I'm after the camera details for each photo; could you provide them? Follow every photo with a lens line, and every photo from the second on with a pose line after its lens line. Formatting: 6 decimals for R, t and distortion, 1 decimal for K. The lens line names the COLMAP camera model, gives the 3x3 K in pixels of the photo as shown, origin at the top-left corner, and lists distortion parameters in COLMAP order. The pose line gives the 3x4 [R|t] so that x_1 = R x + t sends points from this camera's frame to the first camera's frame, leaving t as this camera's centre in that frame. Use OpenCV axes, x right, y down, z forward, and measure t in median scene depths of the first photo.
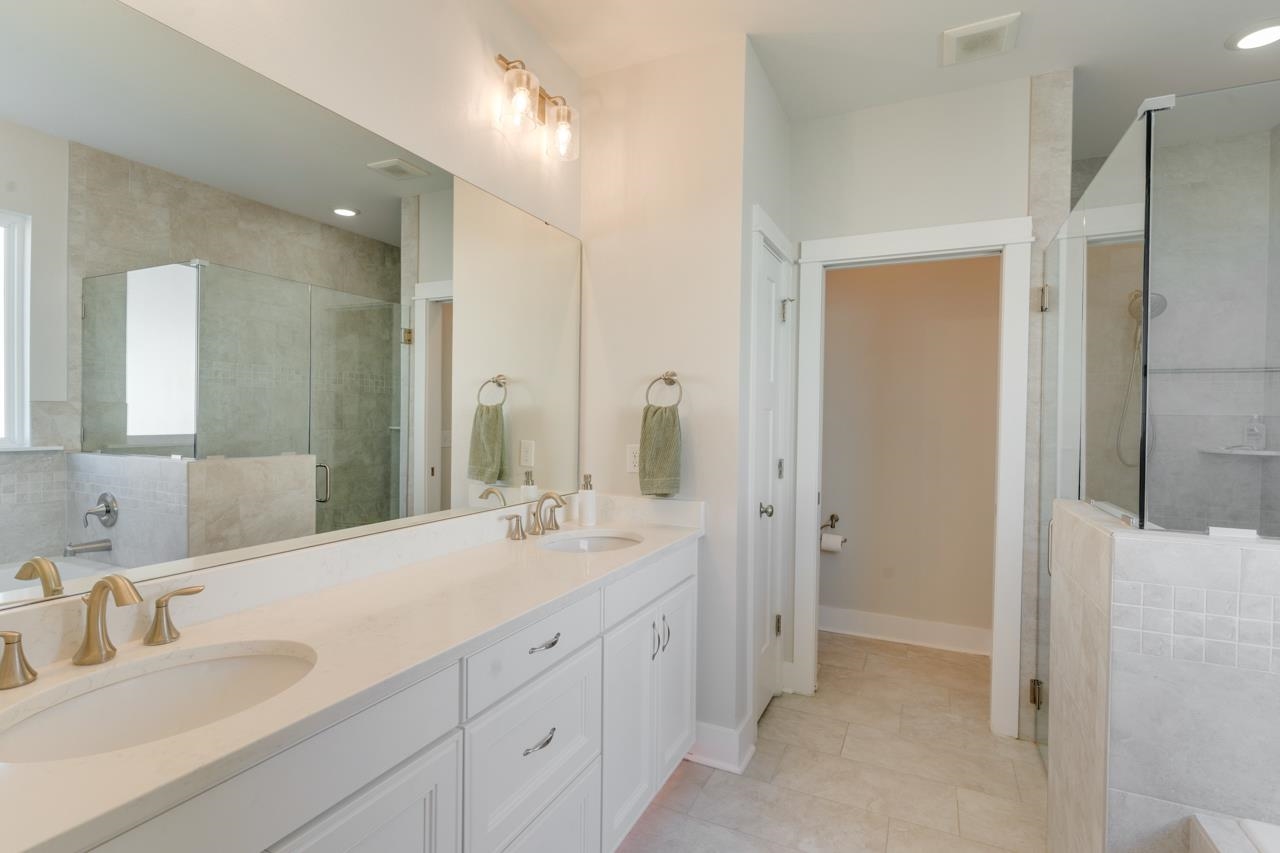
lens RADIAL K [[614.1, 0, 638.5], [0, 614.1, 420.8], [0, 0, 1]] dist [0.003528, -0.002720]
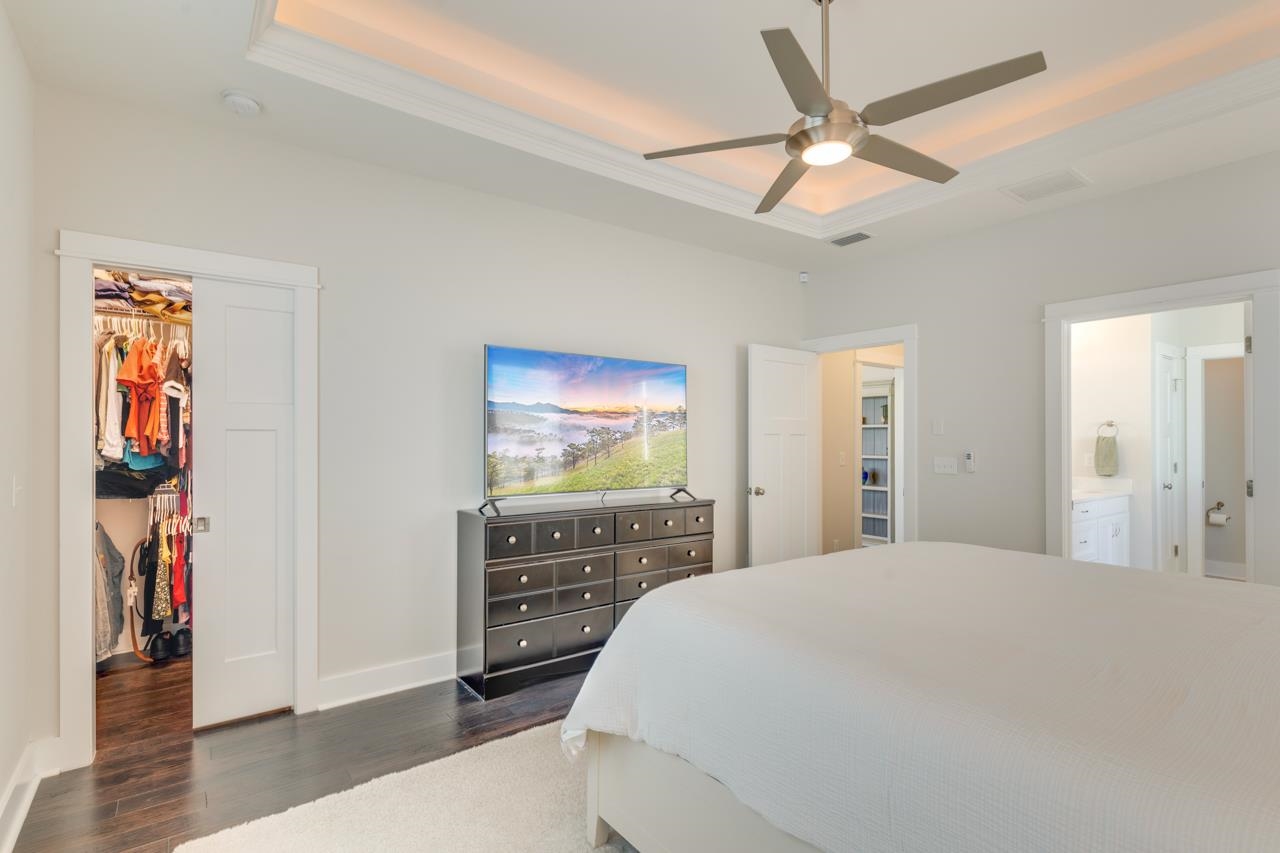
lens RADIAL K [[614.1, 0, 635.6], [0, 614.1, 429.5], [0, 0, 1]] dist [0.003528, -0.002720]
pose [[0.883145, -0.016322, -0.468817, -0.391191], [0.004779, 0.999656, -0.025799, 0.000752], [0.469076, 0.020544, 0.882919, -1.633204]]
